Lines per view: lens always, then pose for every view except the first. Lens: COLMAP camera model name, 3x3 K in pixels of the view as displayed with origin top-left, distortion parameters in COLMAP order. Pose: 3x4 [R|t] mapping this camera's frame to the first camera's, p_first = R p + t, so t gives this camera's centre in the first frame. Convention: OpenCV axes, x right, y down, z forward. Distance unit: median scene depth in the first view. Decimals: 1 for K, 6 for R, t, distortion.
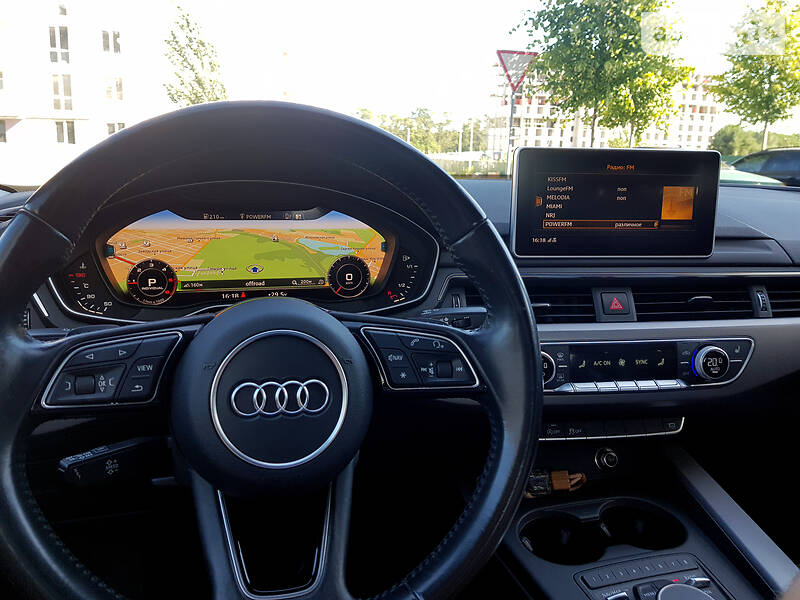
lens RADIAL K [[662.1, 0, 409.2], [0, 662.1, 278.2], [0, 0, 1]] dist [0.065528, -0.104552]
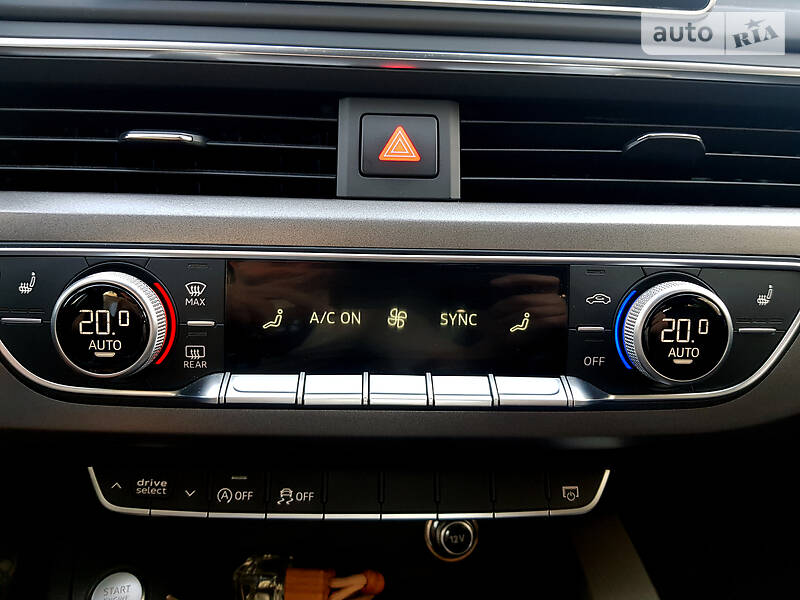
lens RADIAL K [[662.1, 0, 403.7], [0, 662.1, 294.0], [0, 0, 1]] dist [0.065528, -0.104552]
pose [[0.994038, 0.042544, -0.100390, 0.356141], [-0.032630, 0.994610, 0.098417, 0.081448], [0.104036, -0.094554, 0.990069, 0.674800]]
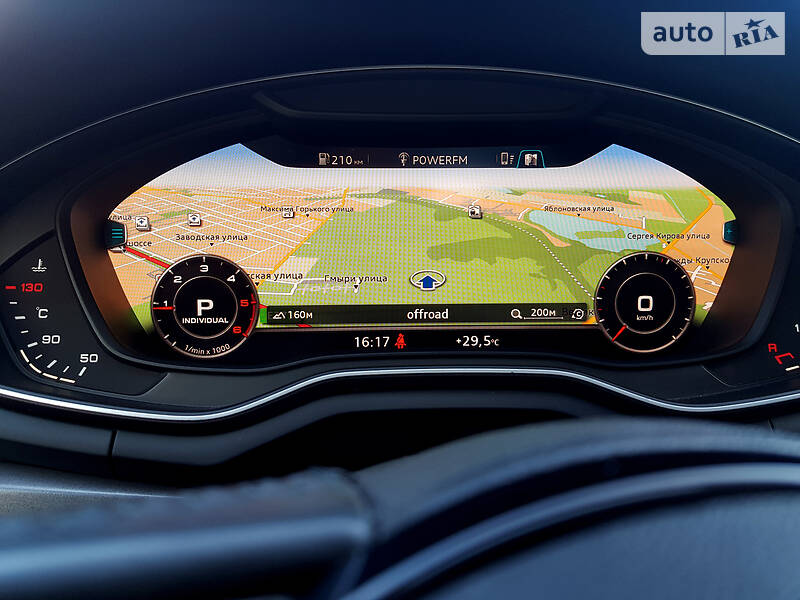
lens RADIAL K [[662.1, 0, 399.9], [0, 662.1, 292.6], [0, 0, 1]] dist [0.065528, -0.104552]
pose [[0.975571, 0.017629, -0.218975, -0.153557], [-0.019577, 0.999786, -0.006728, -0.002944], [0.218809, 0.010851, 0.975707, 0.565635]]
